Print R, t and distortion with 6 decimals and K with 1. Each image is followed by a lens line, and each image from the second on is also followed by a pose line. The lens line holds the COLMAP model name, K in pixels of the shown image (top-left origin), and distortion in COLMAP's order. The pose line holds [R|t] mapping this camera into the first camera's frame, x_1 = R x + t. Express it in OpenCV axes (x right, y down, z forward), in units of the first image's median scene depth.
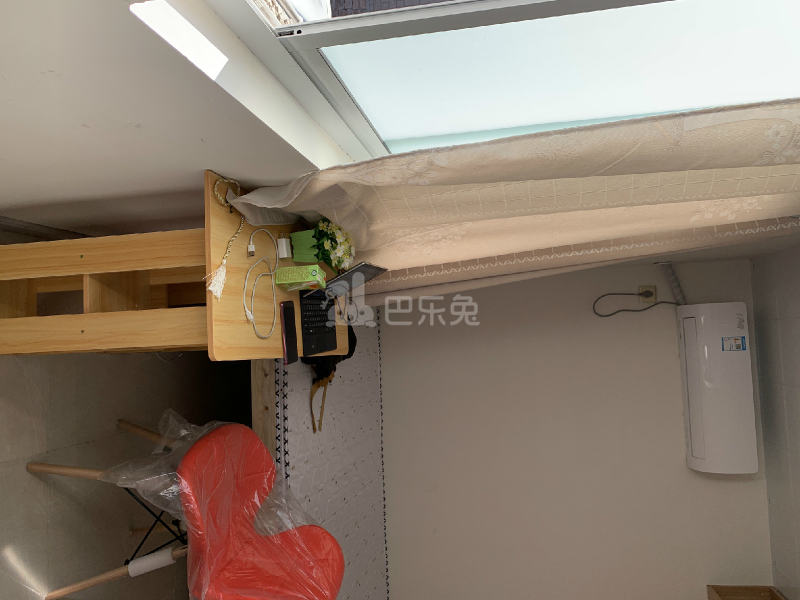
lens RADIAL K [[631.0, 0, 400.0], [0, 631.0, 300.0], [0, 0, 1]] dist [0.002807, -0.004999]
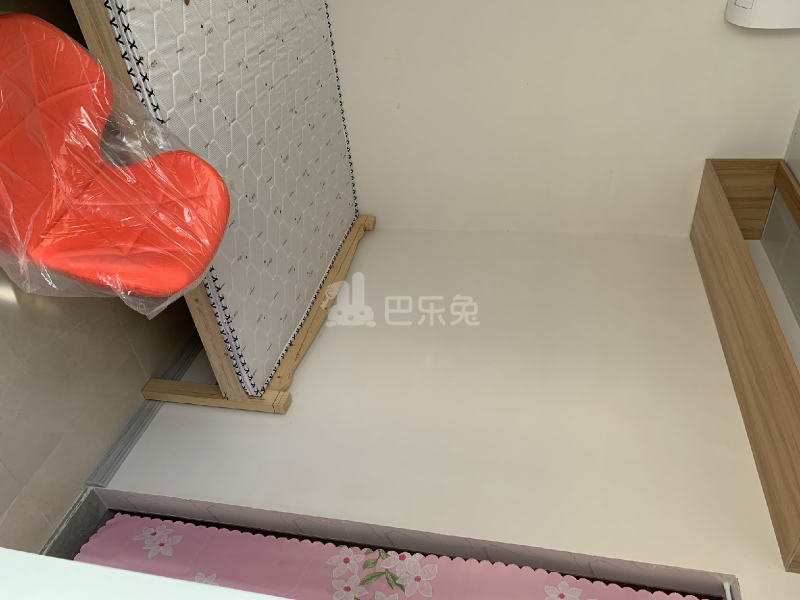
lens RADIAL K [[631.0, 0, 400.0], [0, 631.0, 300.0], [0, 0, 1]] dist [0.002807, -0.004999]
pose [[0.999099, -0.029116, -0.030883, 0.132441], [0.042207, 0.758270, 0.650573, 0.021565], [0.004476, -0.651290, 0.758815, 0.330438]]
